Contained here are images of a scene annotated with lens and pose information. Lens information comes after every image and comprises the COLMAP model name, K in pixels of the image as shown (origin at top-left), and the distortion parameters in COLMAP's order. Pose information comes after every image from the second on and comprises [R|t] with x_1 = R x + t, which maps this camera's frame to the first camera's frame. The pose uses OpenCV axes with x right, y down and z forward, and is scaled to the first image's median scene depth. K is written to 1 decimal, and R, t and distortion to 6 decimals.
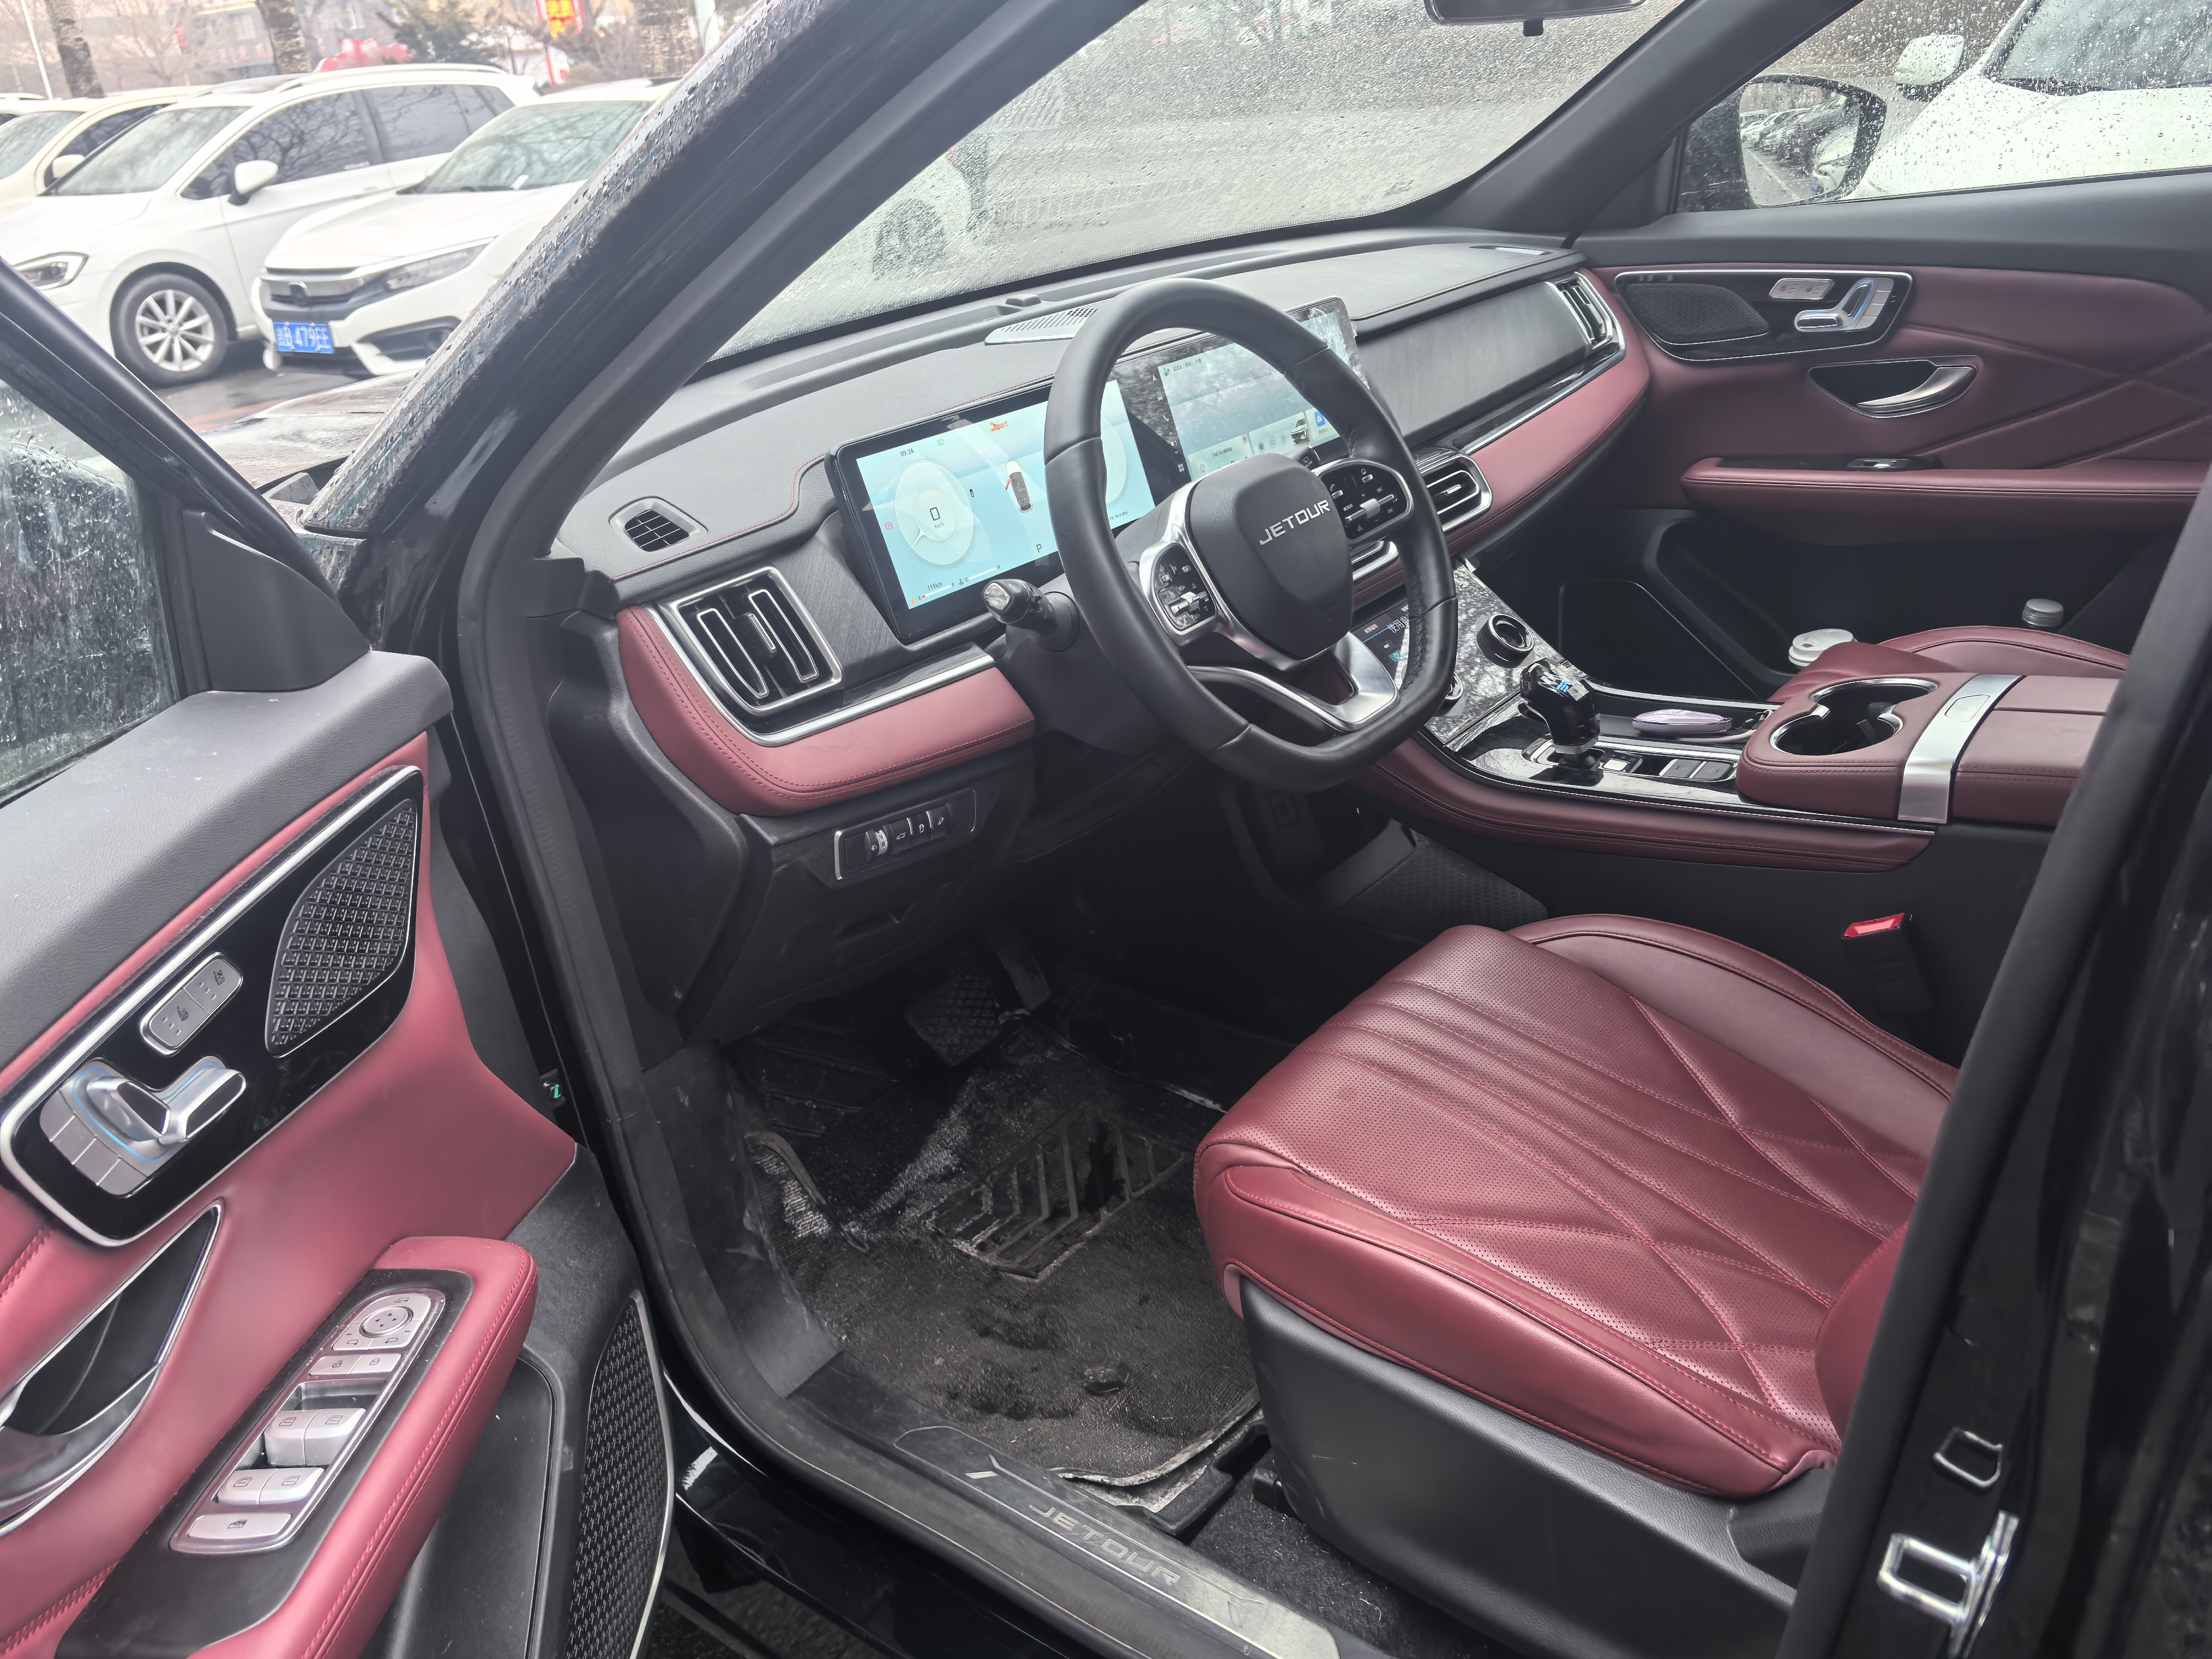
lens RADIAL K [[1754.0, 0, 1145.1], [0, 1754.0, 829.8], [0, 0, 1]] dist [0.065775, -0.083577]
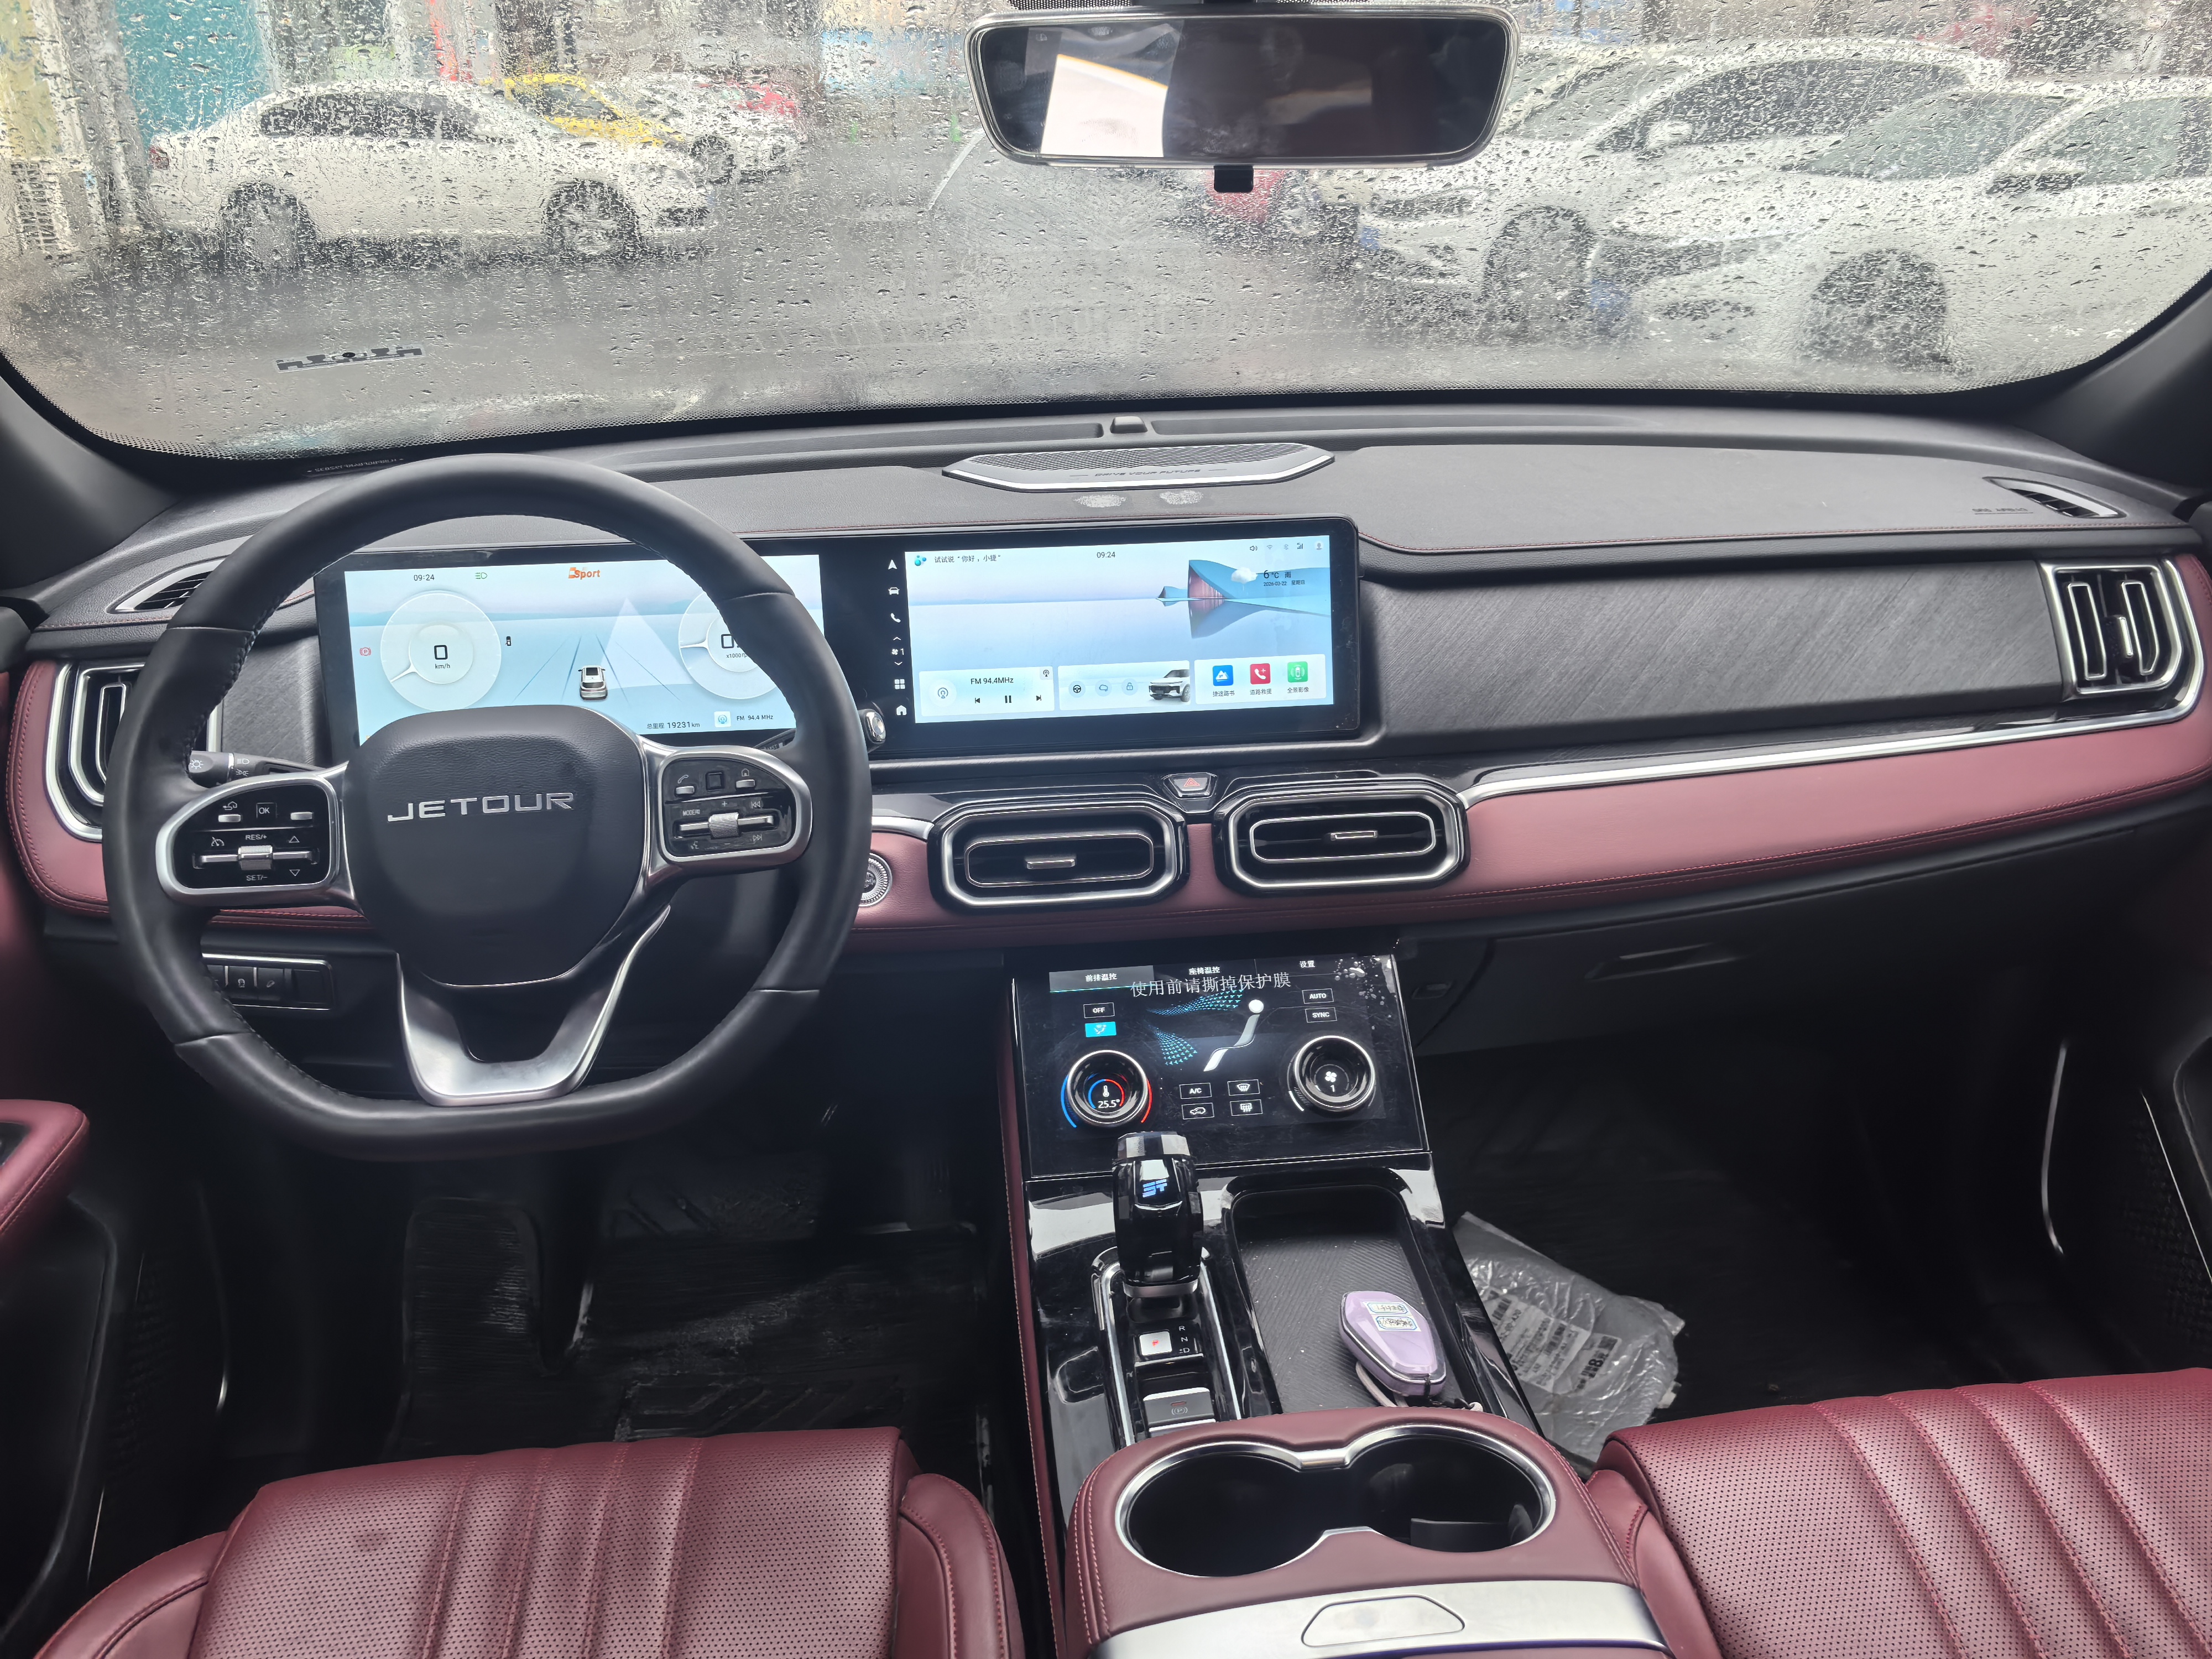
lens RADIAL K [[1754.0, 0, 1145.1], [0, 1754.0, 829.8], [0, 0, 1]] dist [0.065775, -0.083577]
pose [[0.689823, 0.348963, -0.634325, 0.555091], [-0.336463, 0.930325, 0.145902, -0.273362], [0.641043, 0.112781, 0.759173, 0.464057]]
